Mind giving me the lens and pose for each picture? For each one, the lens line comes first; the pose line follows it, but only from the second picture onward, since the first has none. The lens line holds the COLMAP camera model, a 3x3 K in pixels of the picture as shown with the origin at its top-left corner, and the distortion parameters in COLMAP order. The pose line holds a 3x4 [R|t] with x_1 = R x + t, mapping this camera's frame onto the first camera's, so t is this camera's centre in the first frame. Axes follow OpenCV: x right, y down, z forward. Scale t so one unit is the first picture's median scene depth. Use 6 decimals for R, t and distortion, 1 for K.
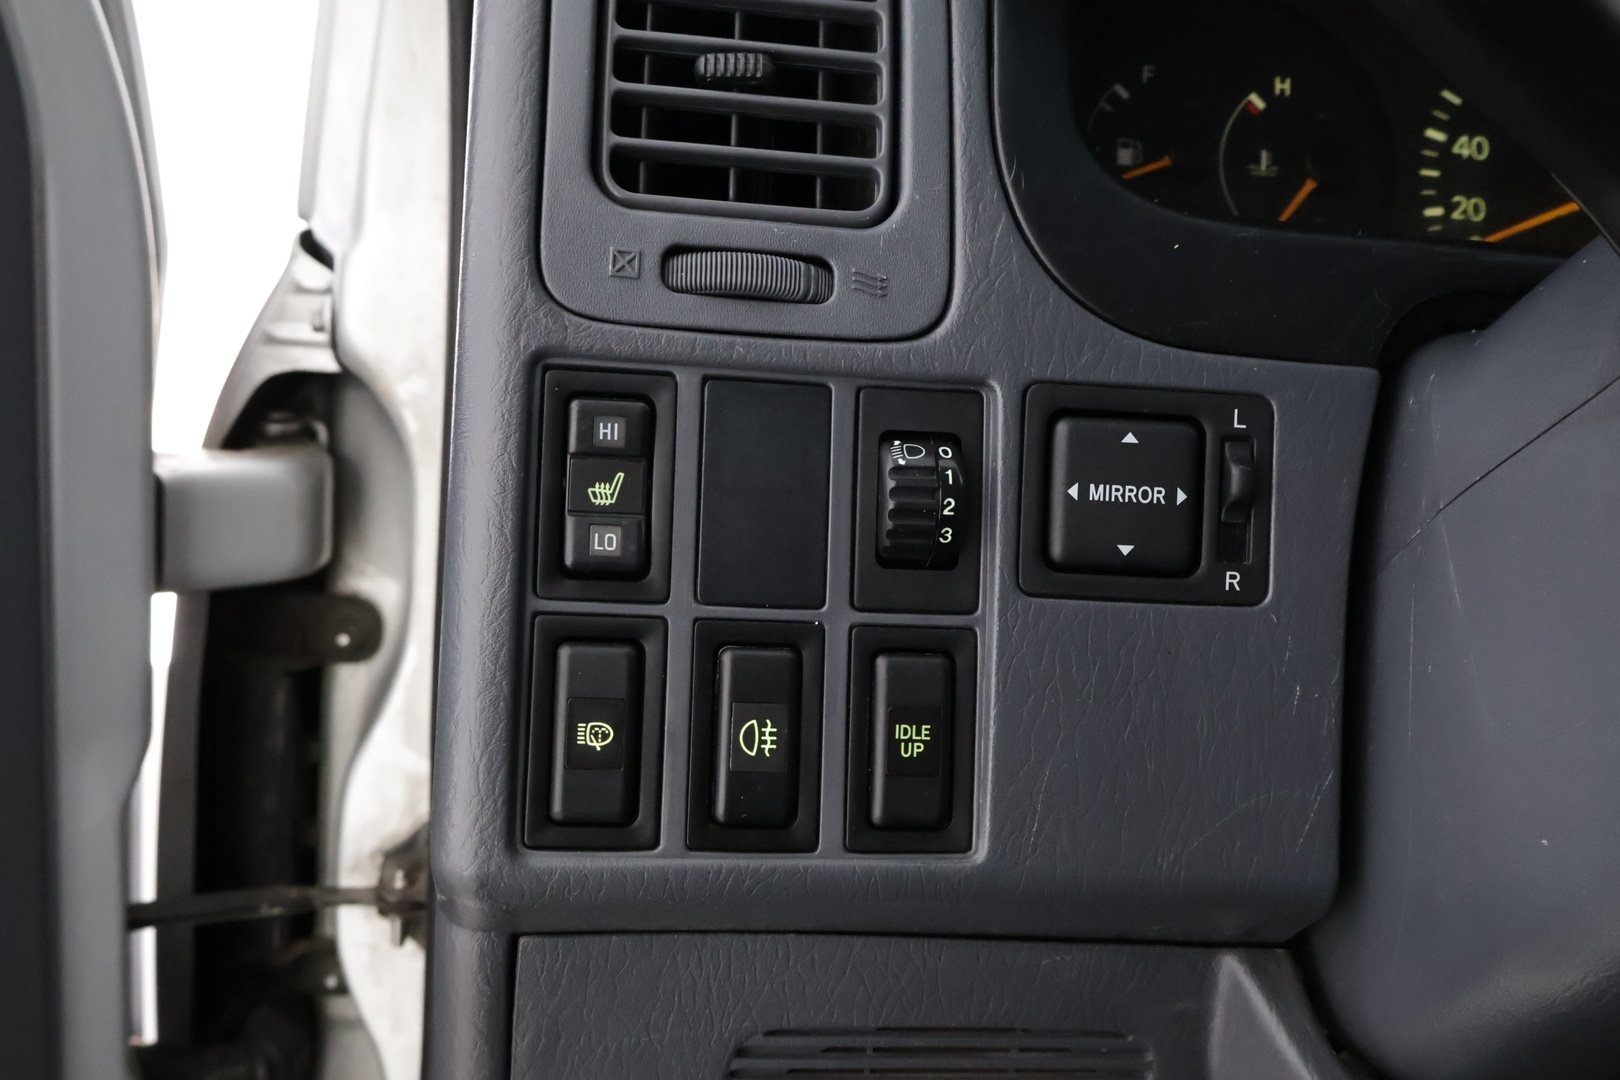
lens RADIAL K [[1651.0, 0, 810.0], [0, 1651.0, 540.0], [0, 0, 1]] dist [0.008110, -0.008716]
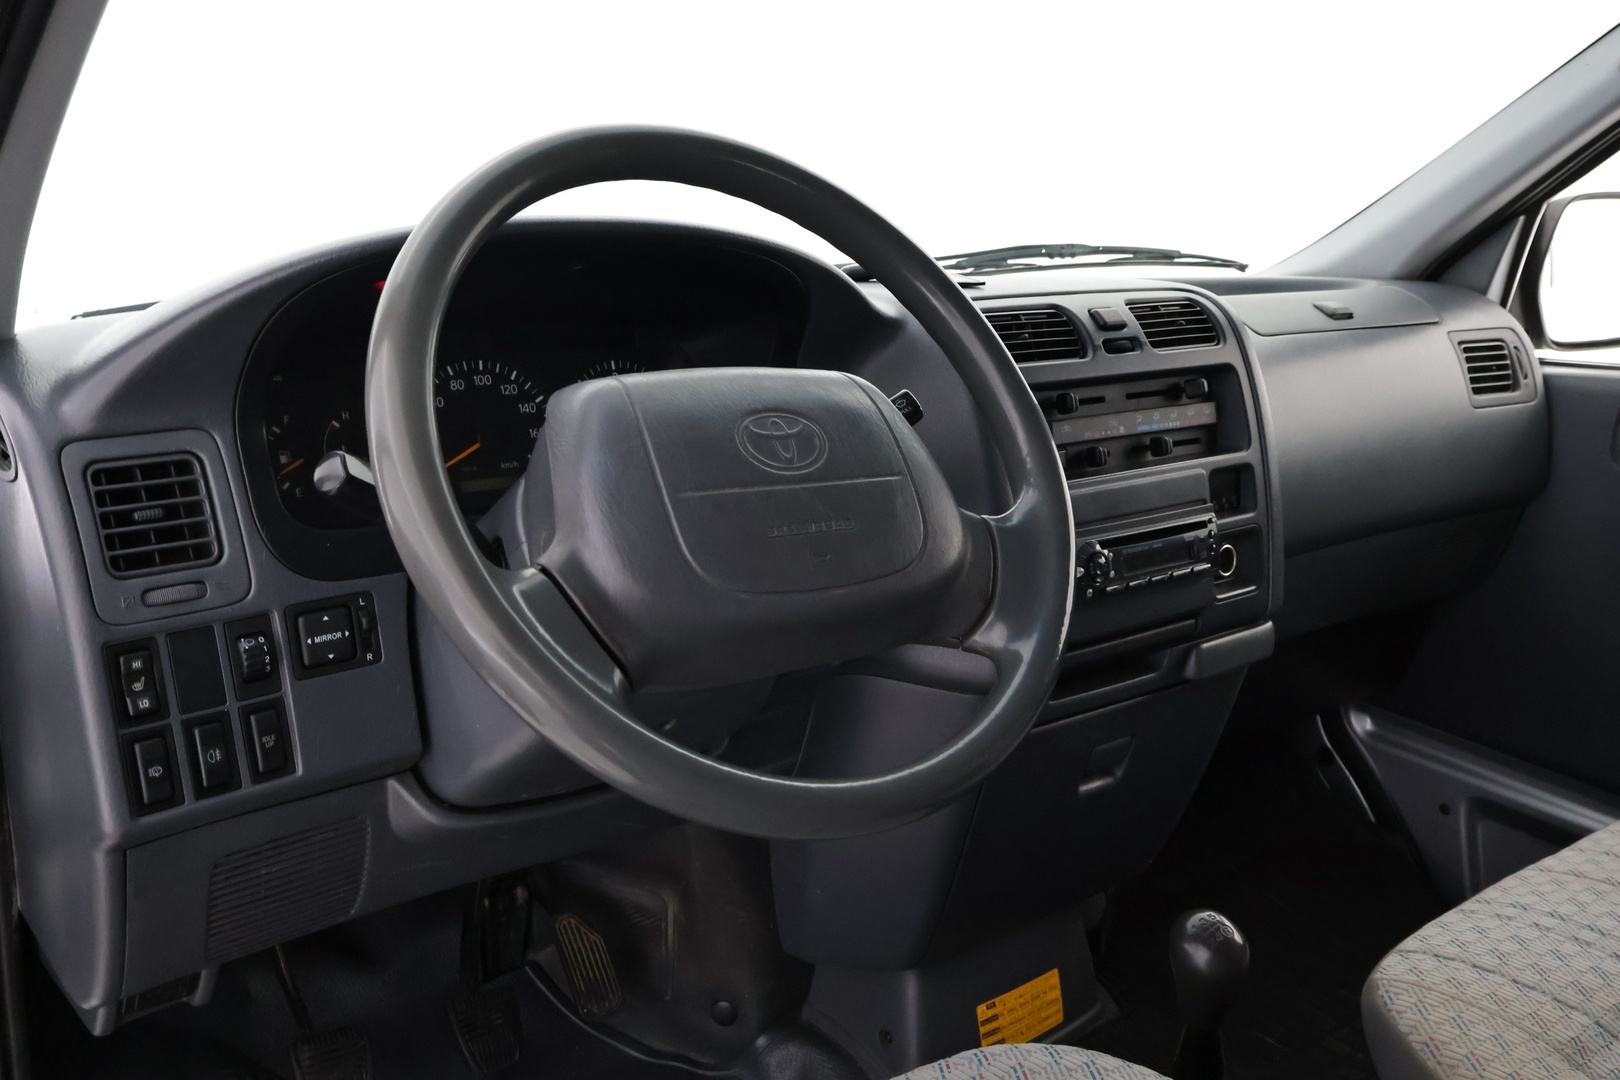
lens RADIAL K [[1549.7, 0, 810.0], [0, 1549.7, 540.0], [0, 0, 1]] dist [0.053829, -0.004314]
pose [[0.835860, -0.198597, 0.511759, -0.461123], [0.129358, 0.977269, 0.167965, -0.541919], [-0.533484, -0.074195, 0.842550, -1.718536]]
